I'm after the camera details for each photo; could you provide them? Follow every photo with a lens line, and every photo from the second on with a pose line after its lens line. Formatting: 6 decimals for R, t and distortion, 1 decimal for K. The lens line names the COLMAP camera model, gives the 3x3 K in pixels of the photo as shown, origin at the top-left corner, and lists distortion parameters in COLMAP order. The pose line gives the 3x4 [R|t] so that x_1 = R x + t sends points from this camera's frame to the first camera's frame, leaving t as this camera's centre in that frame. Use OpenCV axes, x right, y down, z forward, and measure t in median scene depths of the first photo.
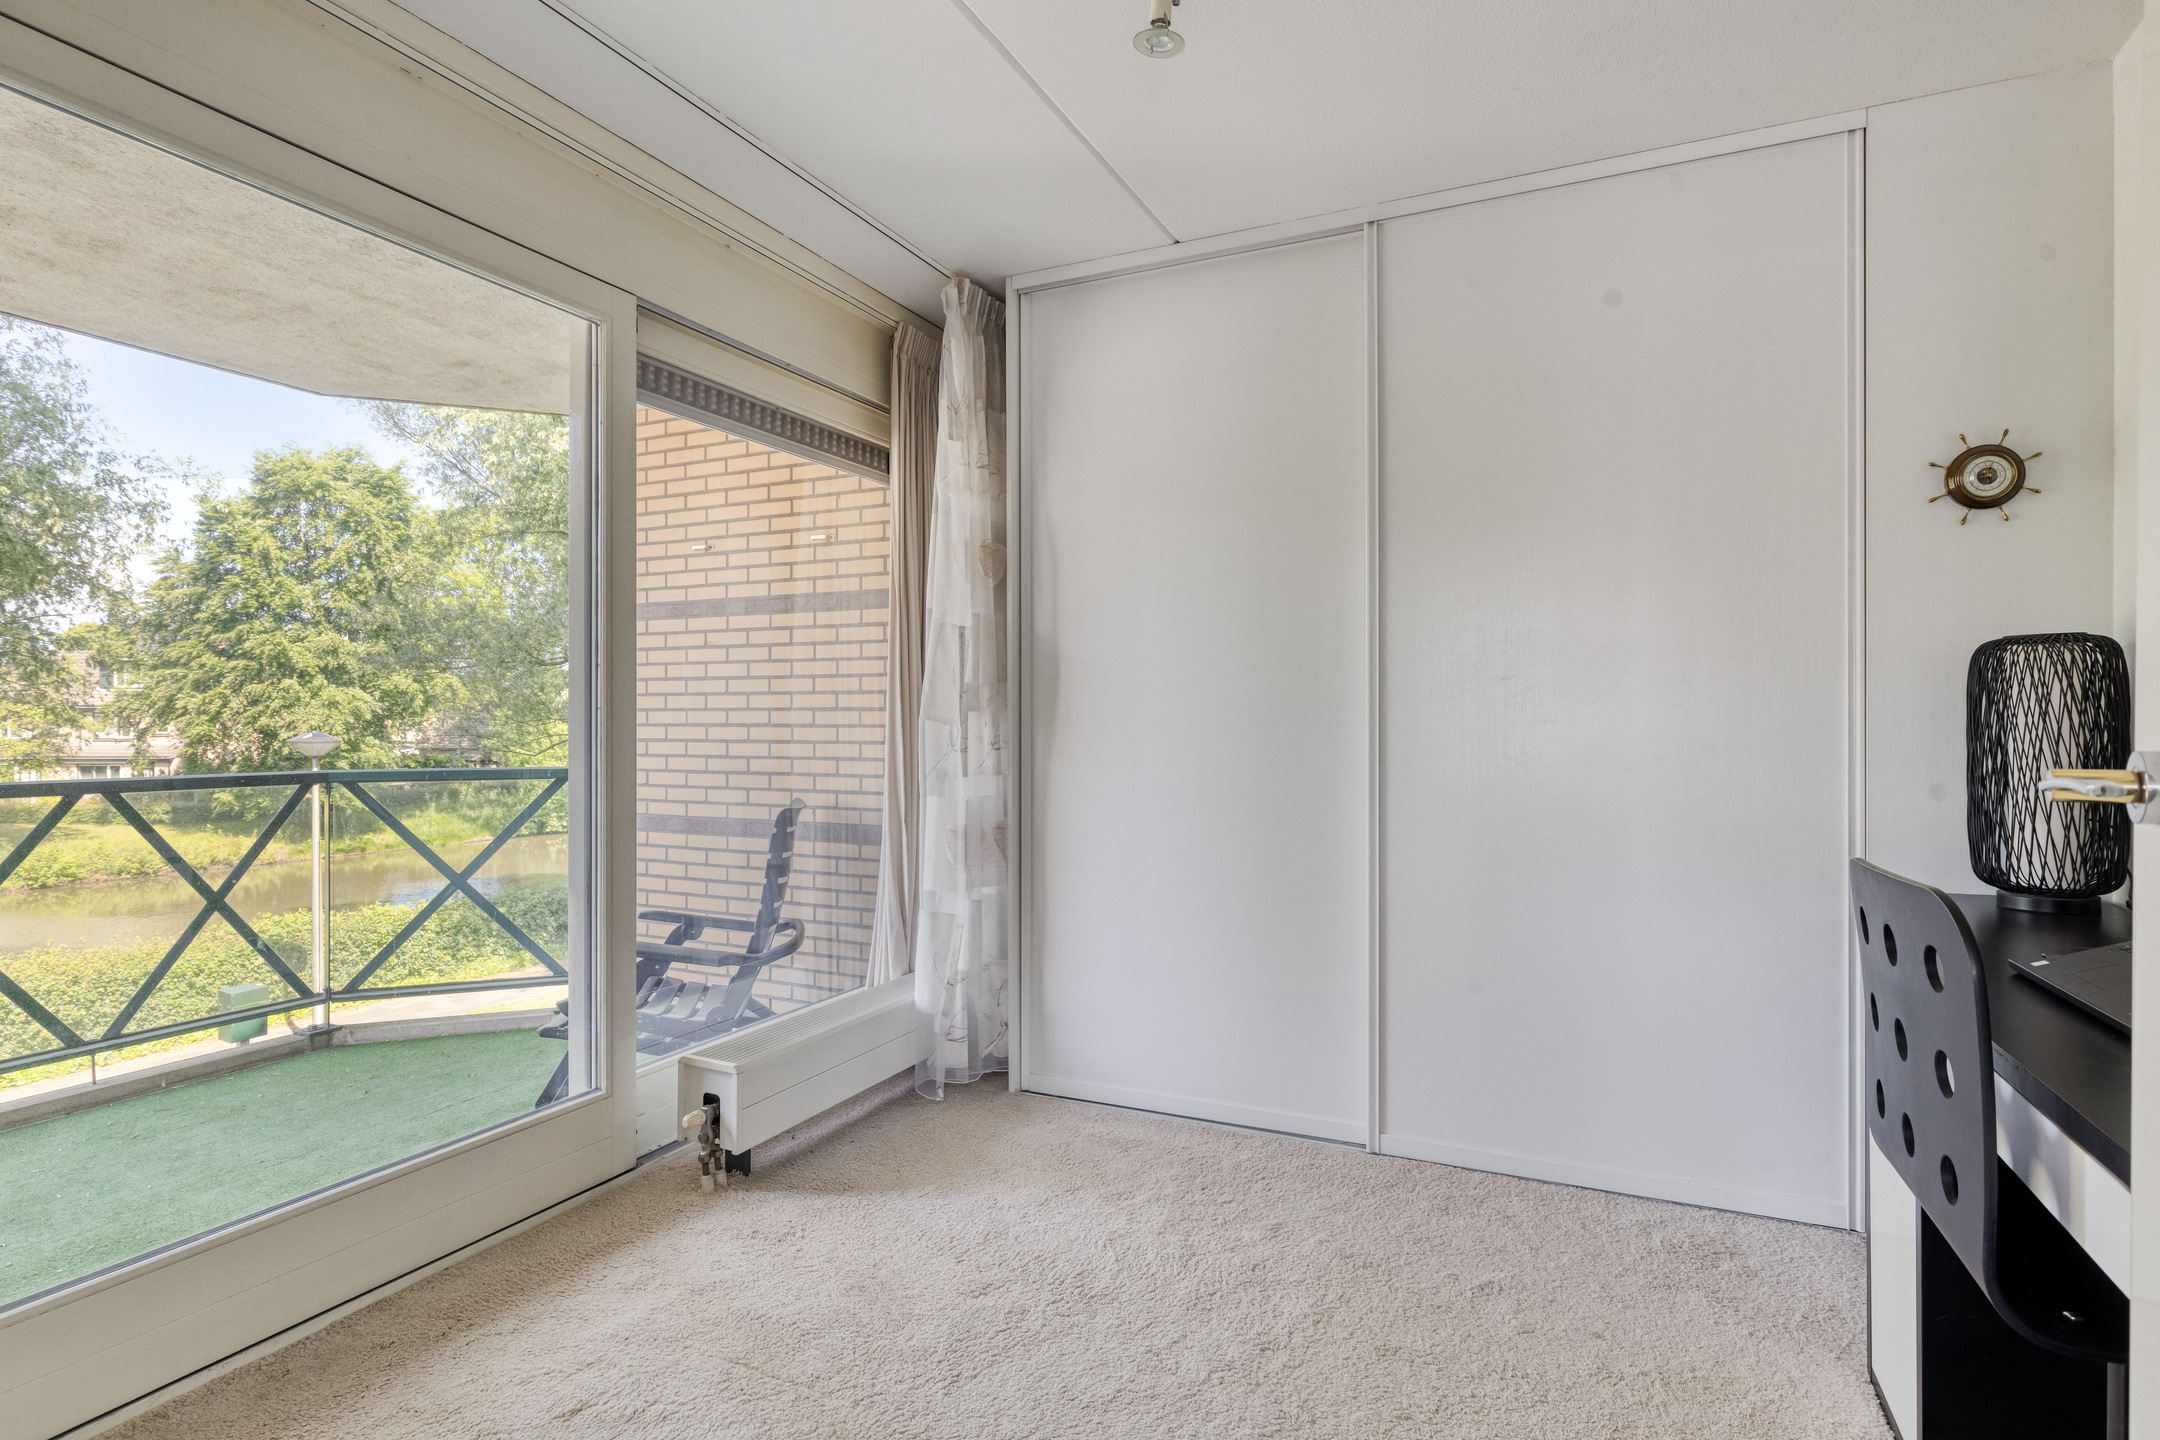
lens RADIAL K [[1090.1, 0, 1080.0], [0, 1090.1, 720.0], [0, 0, 1]] dist [0.005526, 0.001094]
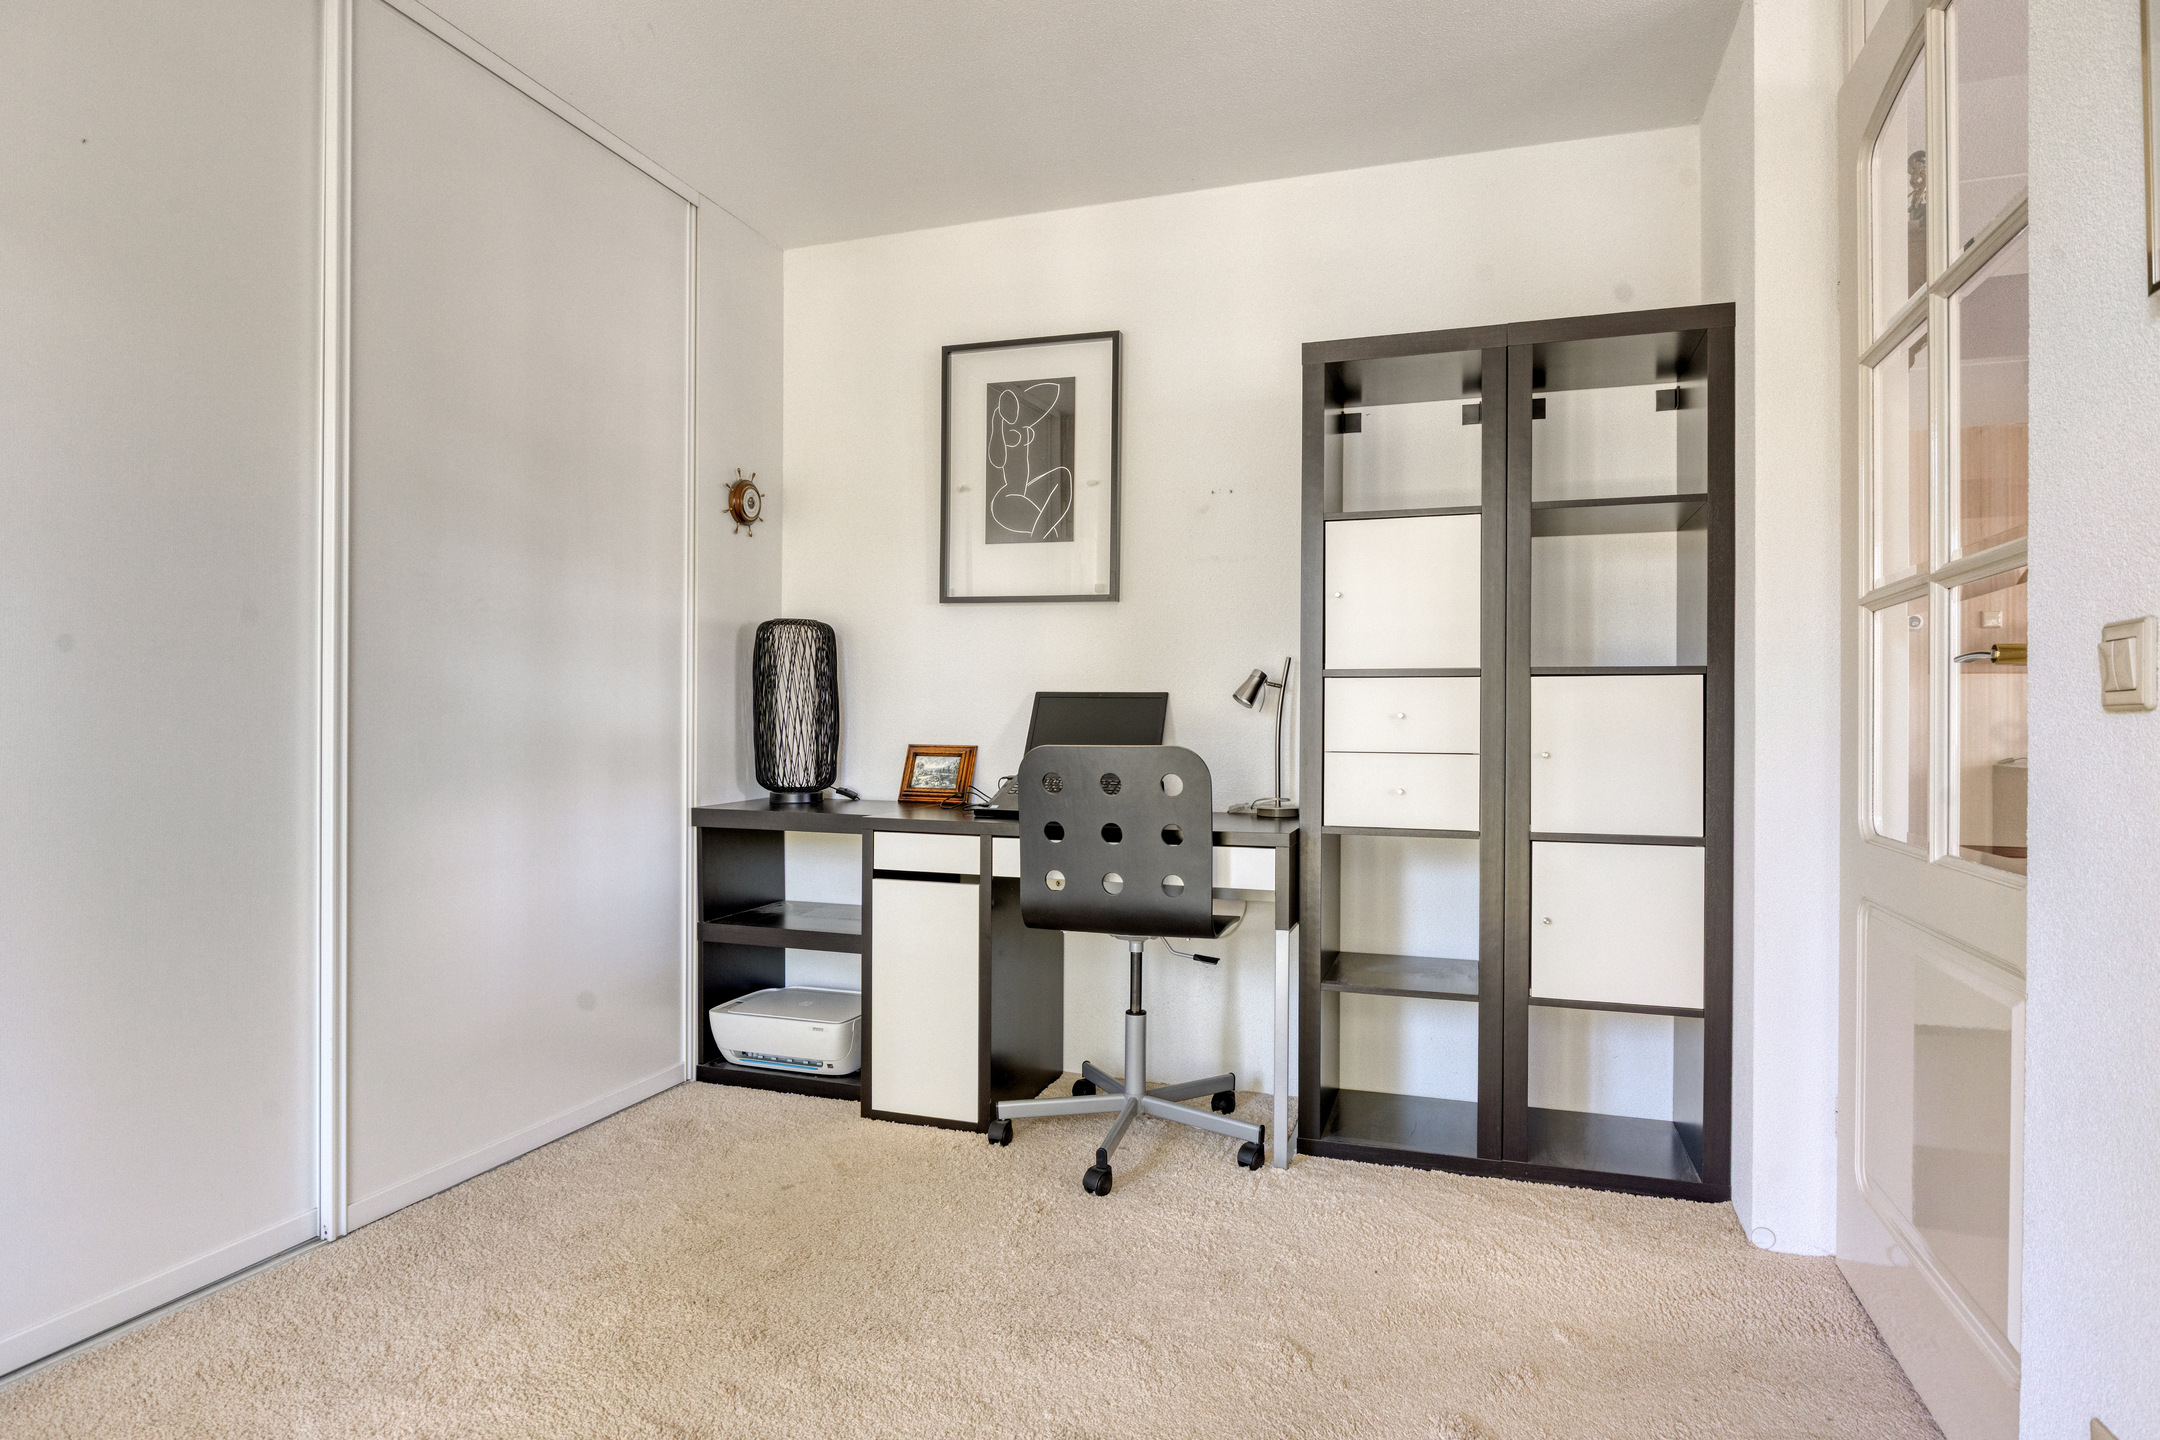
lens RADIAL K [[1195.5, 0, 1080.0], [0, 1195.5, 720.0], [0, 0, 1]] dist [-0.000199, 0.000153]
pose [[-0.115874, 0.001464, 0.993263, -0.739320], [-0.003745, 0.999991, -0.001911, 0.057589], [-0.993257, -0.003941, -0.115868, 0.744216]]
